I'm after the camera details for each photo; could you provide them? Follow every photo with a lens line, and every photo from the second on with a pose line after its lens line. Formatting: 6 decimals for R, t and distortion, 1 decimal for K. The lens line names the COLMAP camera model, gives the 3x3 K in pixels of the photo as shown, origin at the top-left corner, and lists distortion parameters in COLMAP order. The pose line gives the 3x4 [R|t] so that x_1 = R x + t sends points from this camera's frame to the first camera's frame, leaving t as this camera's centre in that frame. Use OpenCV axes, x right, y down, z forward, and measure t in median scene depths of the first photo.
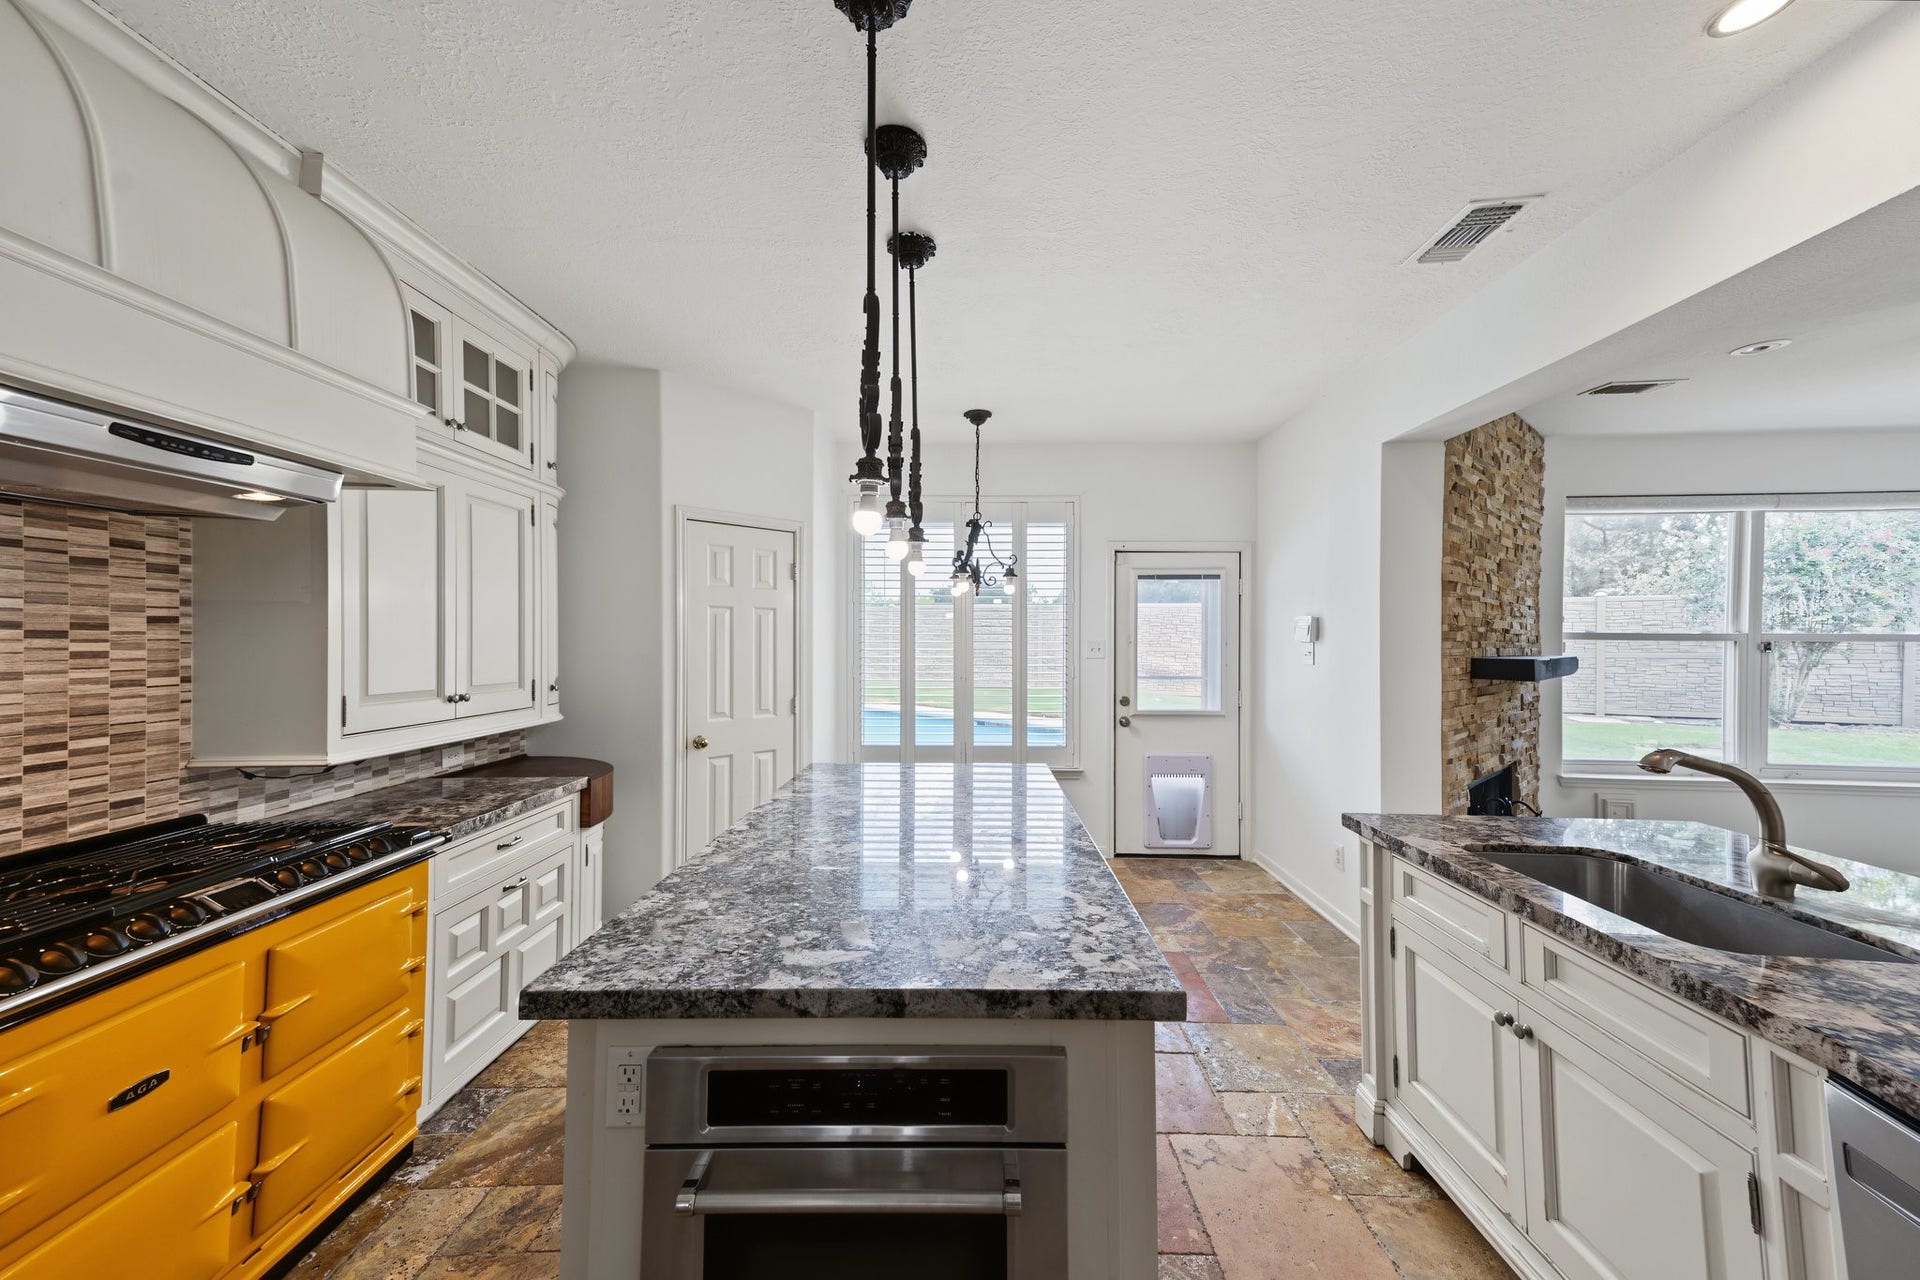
lens RADIAL K [[729.3, 0, 963.4], [0, 729.3, 636.9], [0, 0, 1]] dist [0.045132, 0.006366]
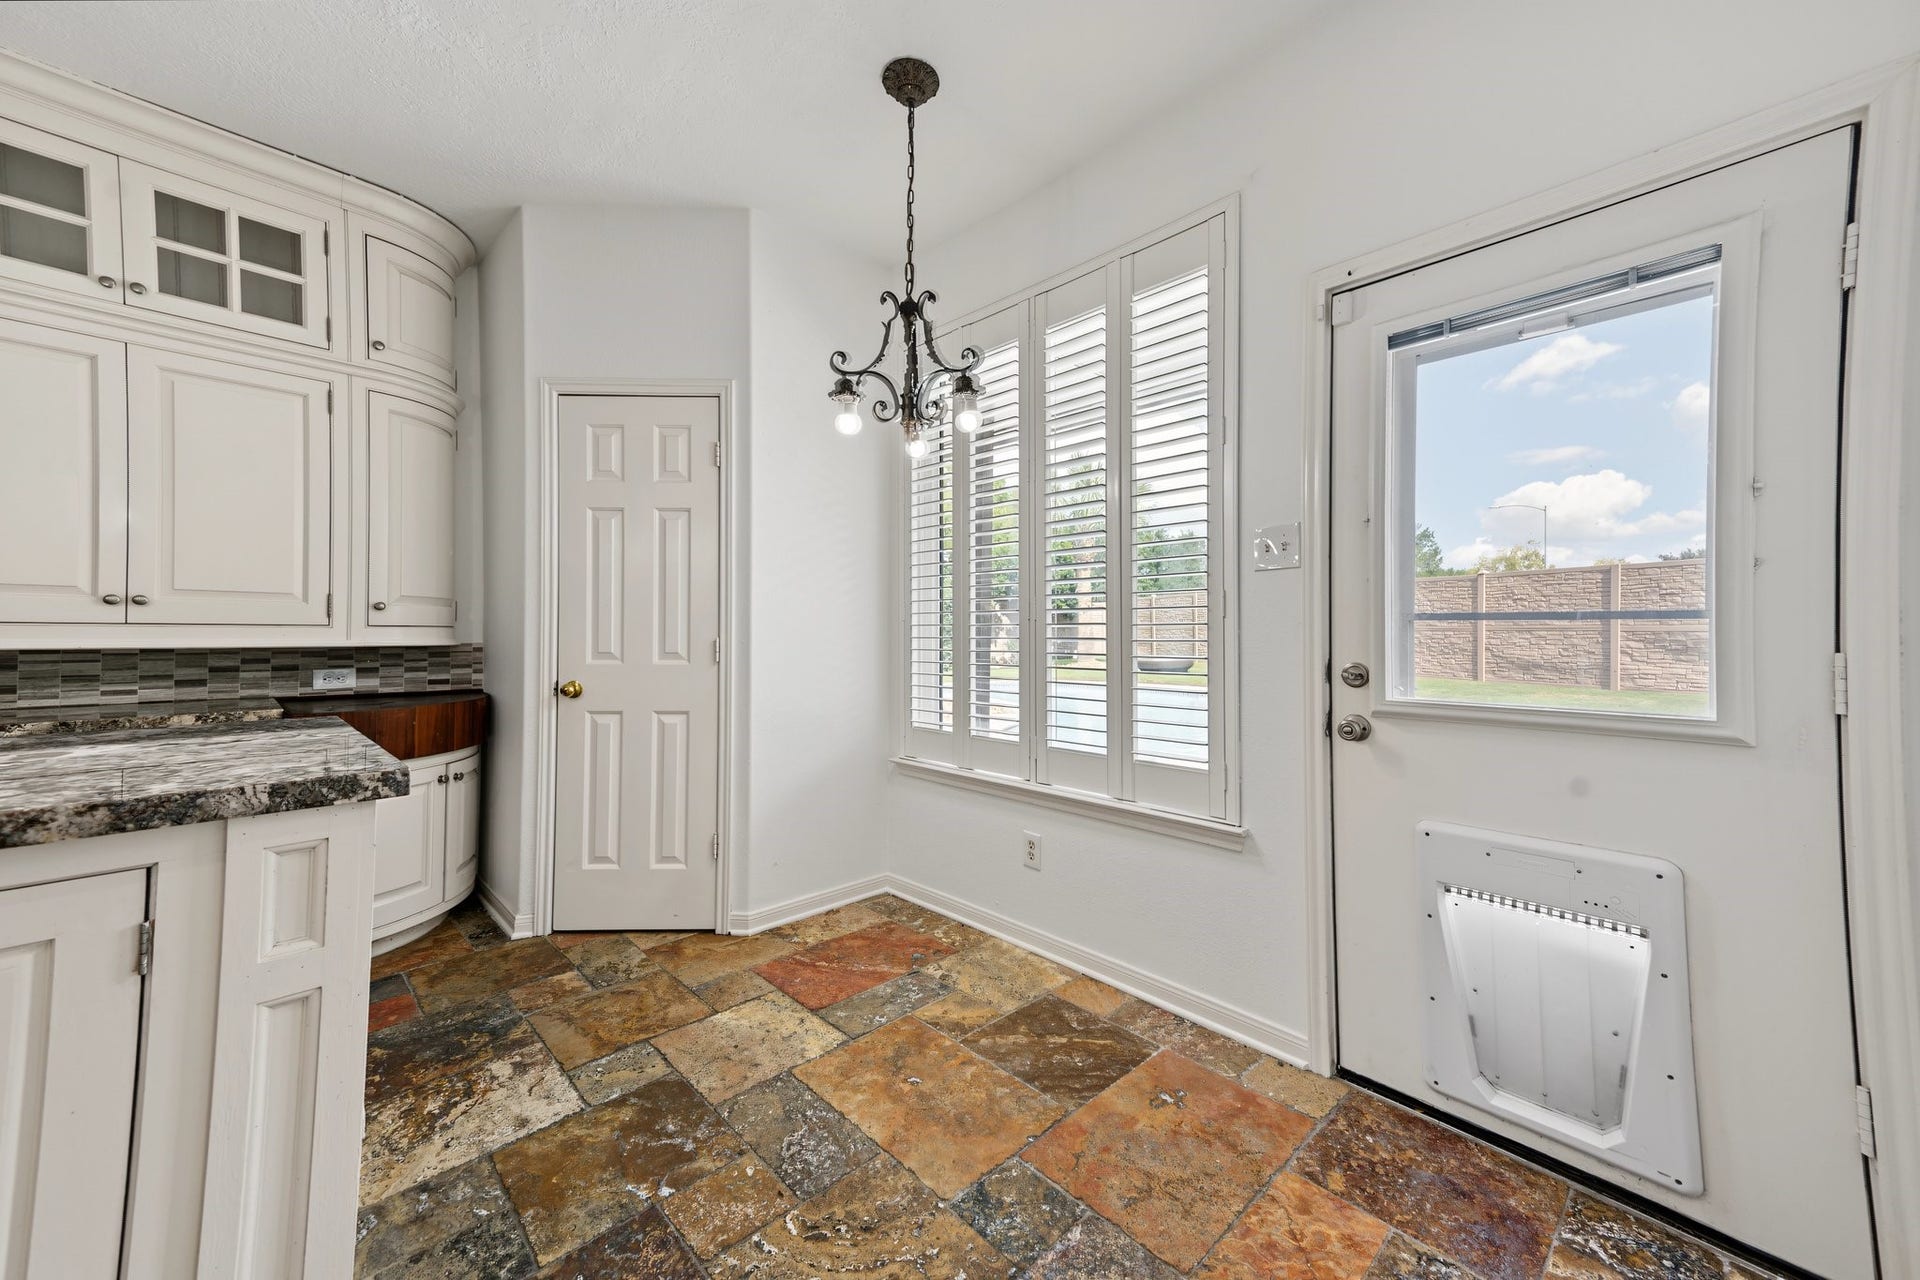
lens RADIAL K [[736.3, 0, 961.4], [0, 736.3, 629.5], [0, 0, 1]] dist [0.052336, 0.000591]
pose [[0.697175, -0.003590, -0.716892, 0.810713], [0.000023, 0.999988, -0.004986, 0.148838], [0.716901, 0.003459, 0.697166, 1.307491]]
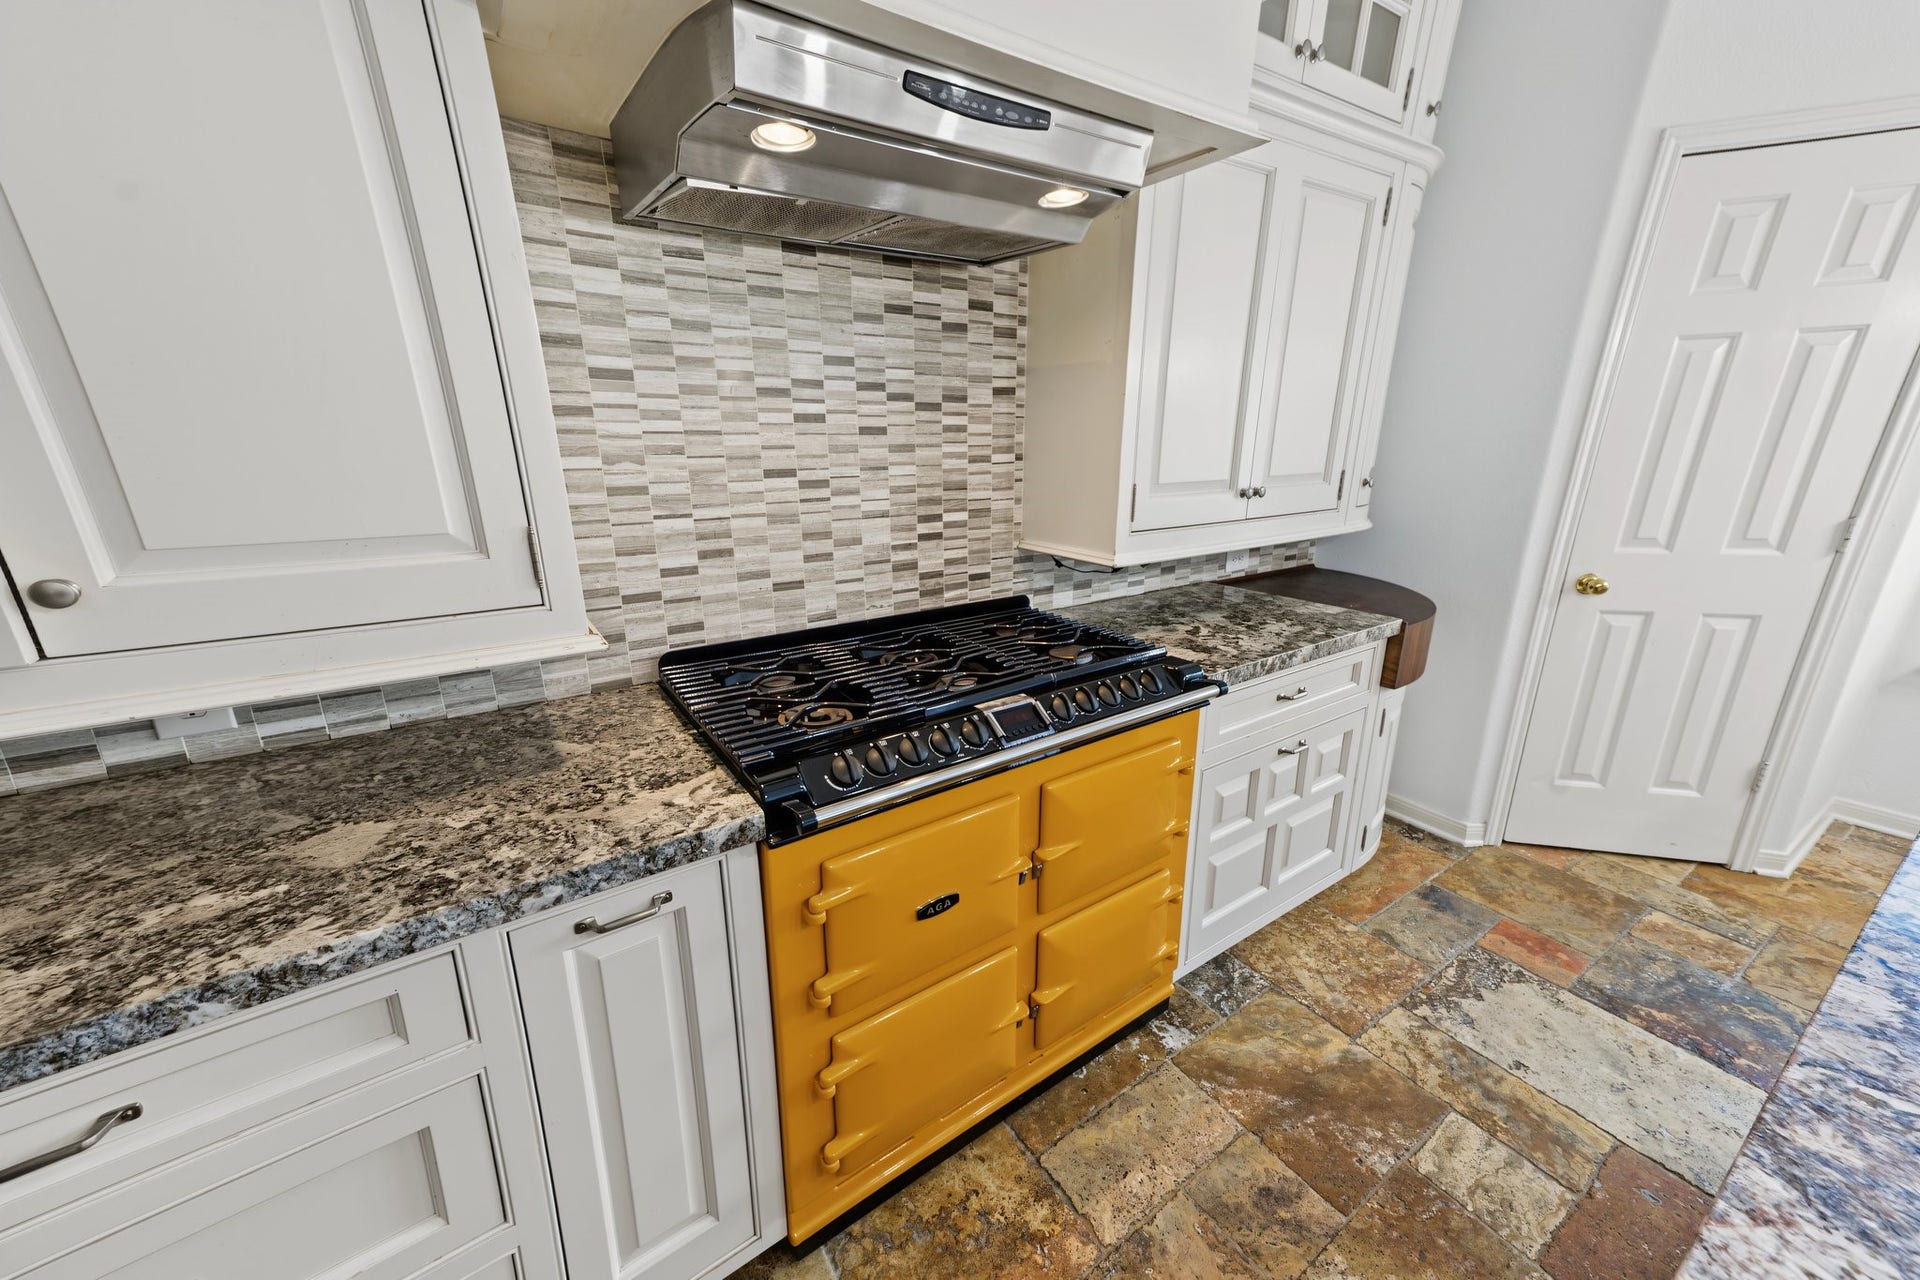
lens RADIAL K [[717.8, 0, 959.8], [0, 717.8, 643.7], [0, 0, 1]] dist [0.045571, 0.007220]
pose [[0.573278, 0.232630, -0.785643, -0.283841], [0.004415, 0.957958, 0.286874, 0.019897], [0.819349, -0.167927, 0.548150, 0.397763]]
